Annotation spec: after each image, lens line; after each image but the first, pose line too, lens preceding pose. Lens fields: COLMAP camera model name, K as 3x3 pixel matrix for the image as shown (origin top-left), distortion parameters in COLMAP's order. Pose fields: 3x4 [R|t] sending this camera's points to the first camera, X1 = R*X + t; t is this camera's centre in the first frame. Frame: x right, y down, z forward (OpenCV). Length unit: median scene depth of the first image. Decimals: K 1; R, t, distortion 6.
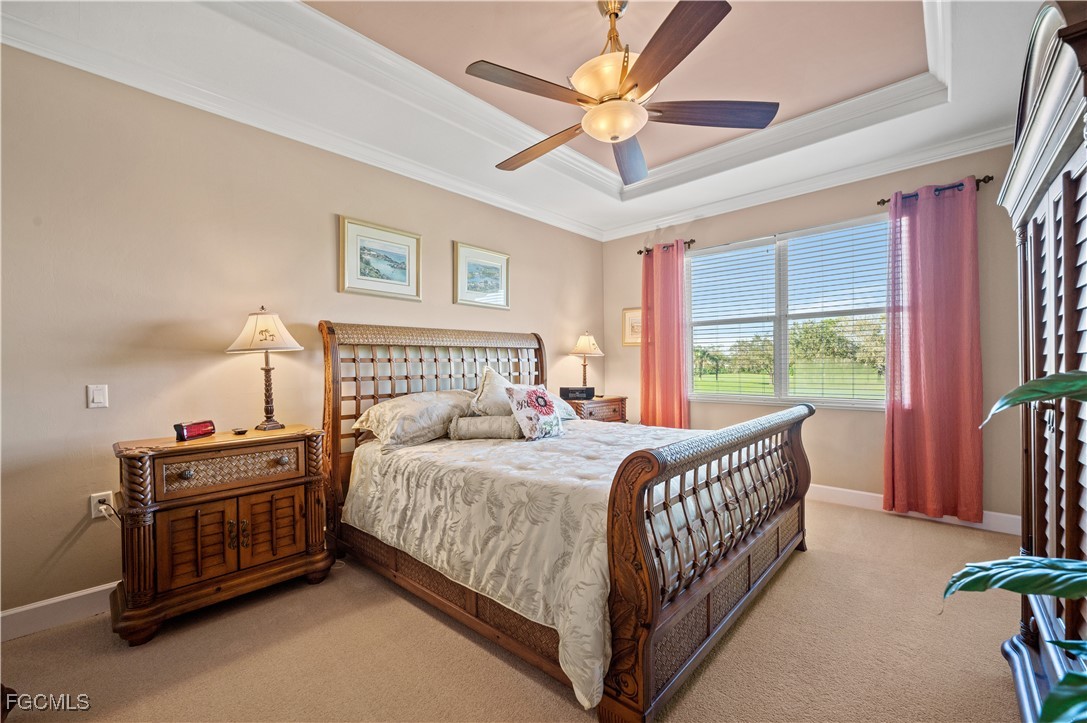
lens RADIAL K [[432.4, 0, 541.3], [0, 432.4, 364.8], [0, 0, 1]] dist [-0.002321, -0.000259]
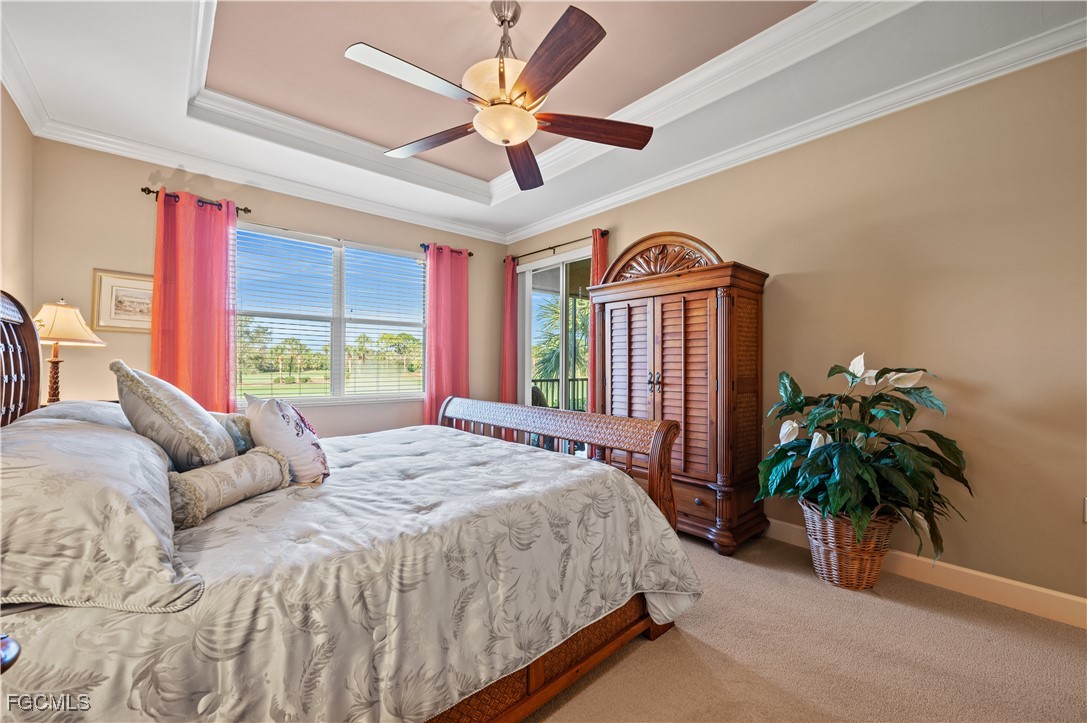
lens RADIAL K [[432.4, 0, 545.9], [0, 432.4, 358.0], [0, 0, 1]] dist [-0.002321, -0.000259]
pose [[0.116838, 0.024878, 0.992839, -0.363141], [-0.006500, 0.999684, -0.024285, 0.004012], [-0.993130, -0.003616, 0.116963, 0.346017]]
